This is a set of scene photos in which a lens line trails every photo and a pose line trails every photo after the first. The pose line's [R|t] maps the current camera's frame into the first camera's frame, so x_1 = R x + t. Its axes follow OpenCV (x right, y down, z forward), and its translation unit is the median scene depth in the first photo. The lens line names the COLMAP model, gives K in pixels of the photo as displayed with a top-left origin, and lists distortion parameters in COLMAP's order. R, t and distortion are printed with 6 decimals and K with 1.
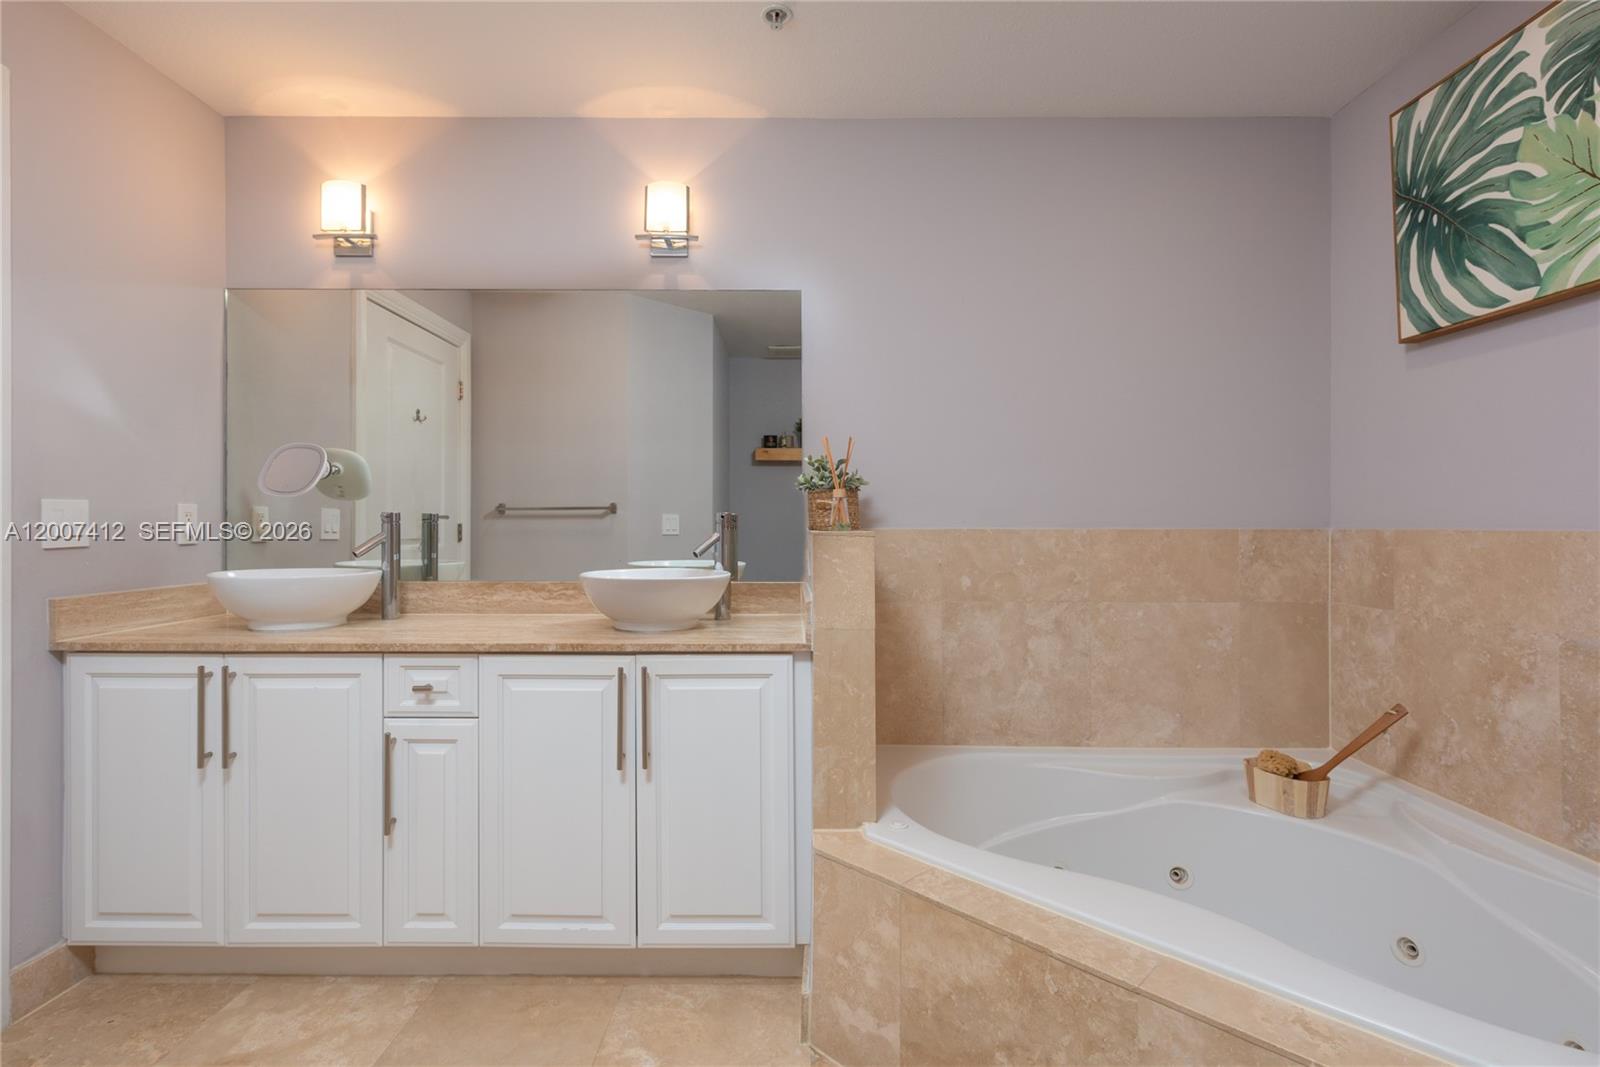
lens RADIAL K [[817.7, 0, 874.4], [0, 817.7, 522.2], [0, 0, 1]] dist [0.009727, -0.004848]
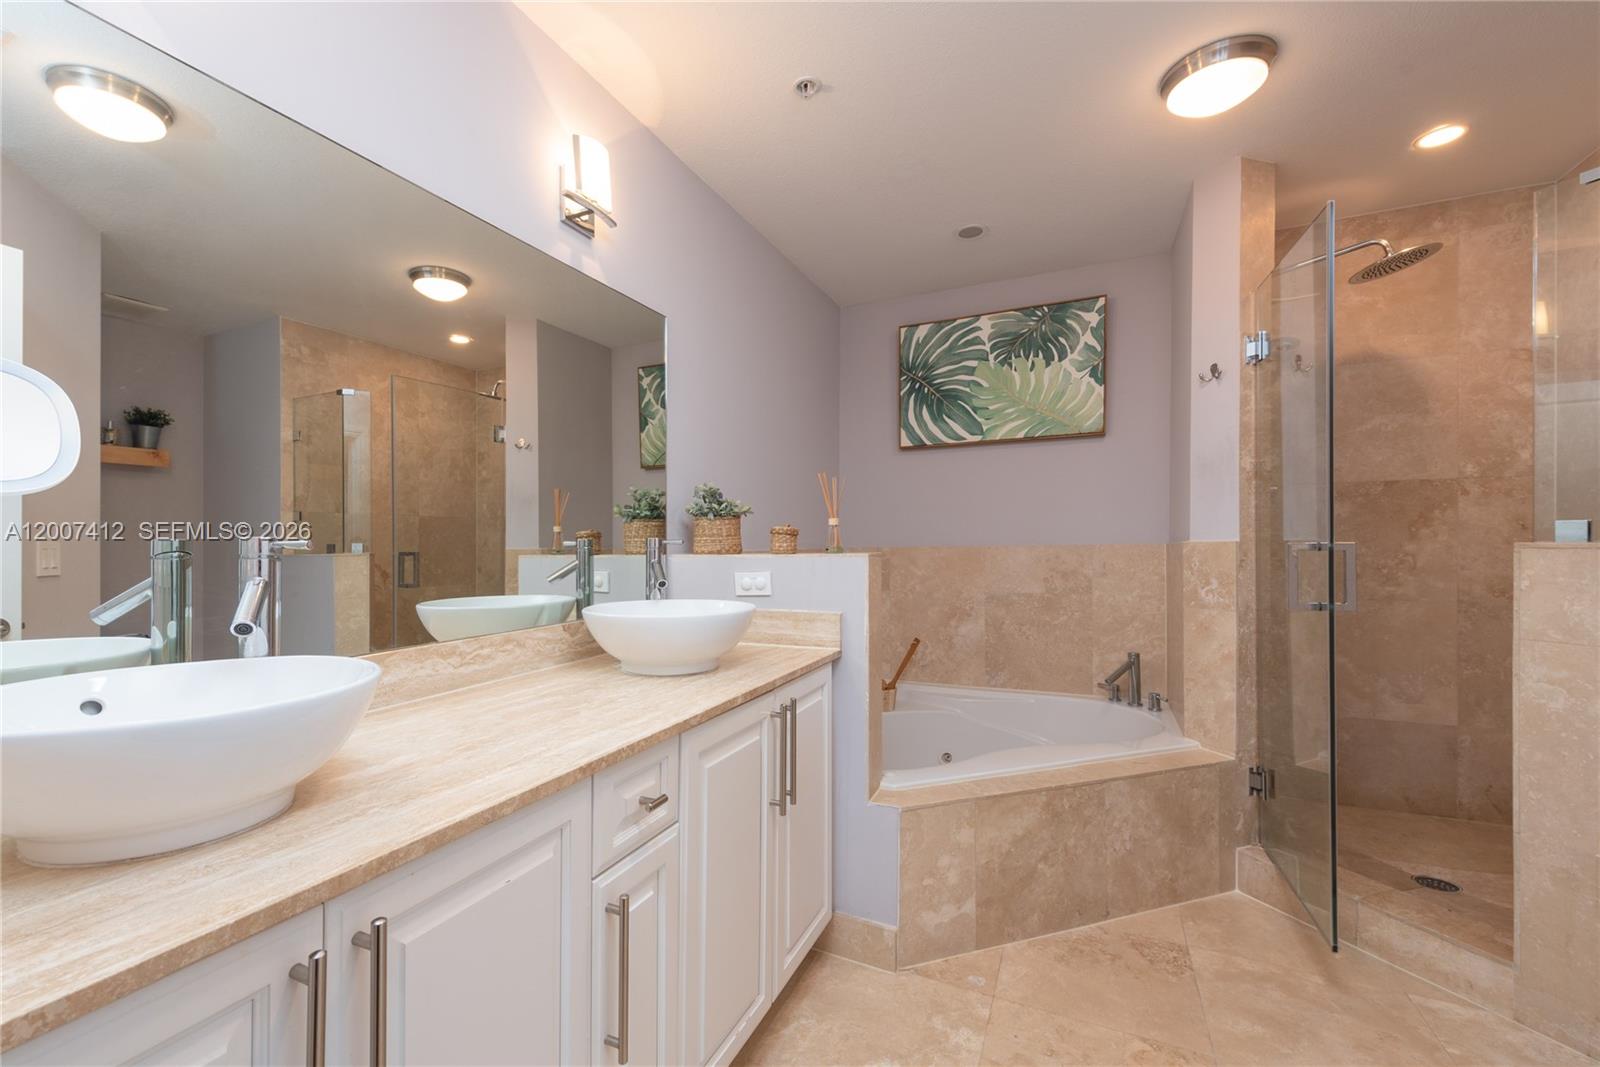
lens RADIAL K [[679.5, 0, 727.4], [0, 679.5, 548.1], [0, 0, 1]] dist [0.007615, -0.001267]
pose [[0.450493, -0.011867, 0.892701, -1.083835], [0.011340, 0.999907, 0.007570, -0.006269], [-0.892708, 0.006713, 0.450585, 0.752155]]
